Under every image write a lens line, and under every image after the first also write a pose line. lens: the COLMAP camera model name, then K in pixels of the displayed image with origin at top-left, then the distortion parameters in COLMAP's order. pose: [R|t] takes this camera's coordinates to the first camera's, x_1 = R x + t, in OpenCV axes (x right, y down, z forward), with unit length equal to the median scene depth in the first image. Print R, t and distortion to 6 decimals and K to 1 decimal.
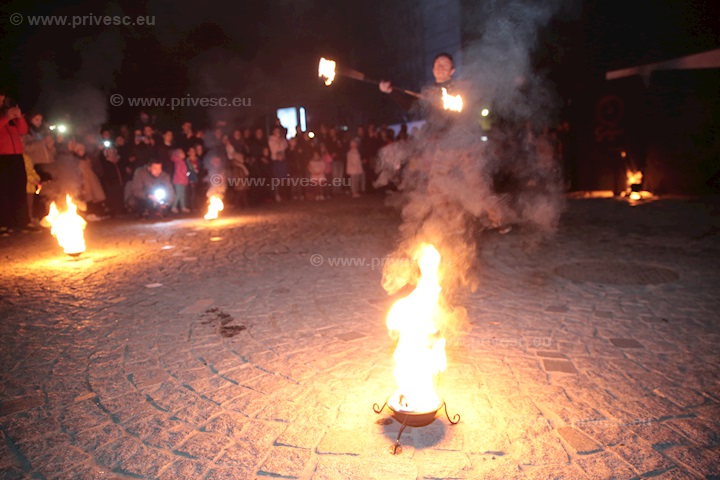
lens RADIAL K [[468.7, 0, 359.2], [0, 468.7, 251.0], [0, 0, 1]] dist [-0.100745, 0.063315]
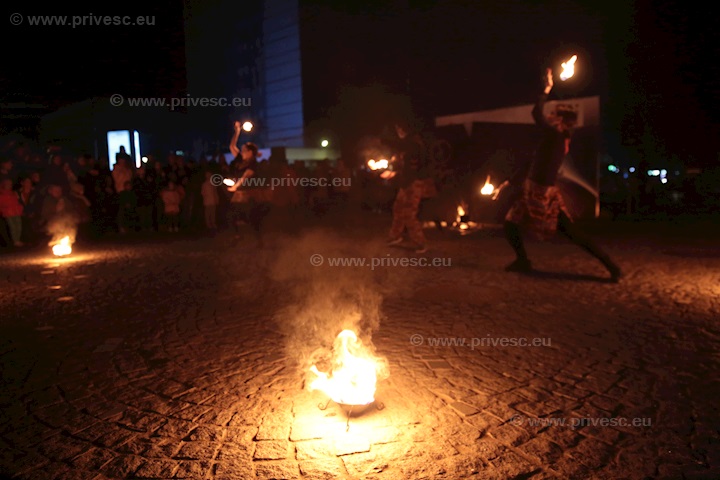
lens RADIAL K [[468.7, 0, 359.2], [0, 468.7, 251.0], [0, 0, 1]] dist [-0.100745, 0.063315]
pose [[0.946175, -0.018691, 0.323114, -0.272075], [0.037989, 0.997844, -0.053521, -0.023882], [-0.321417, 0.062915, 0.944845, -0.291528]]
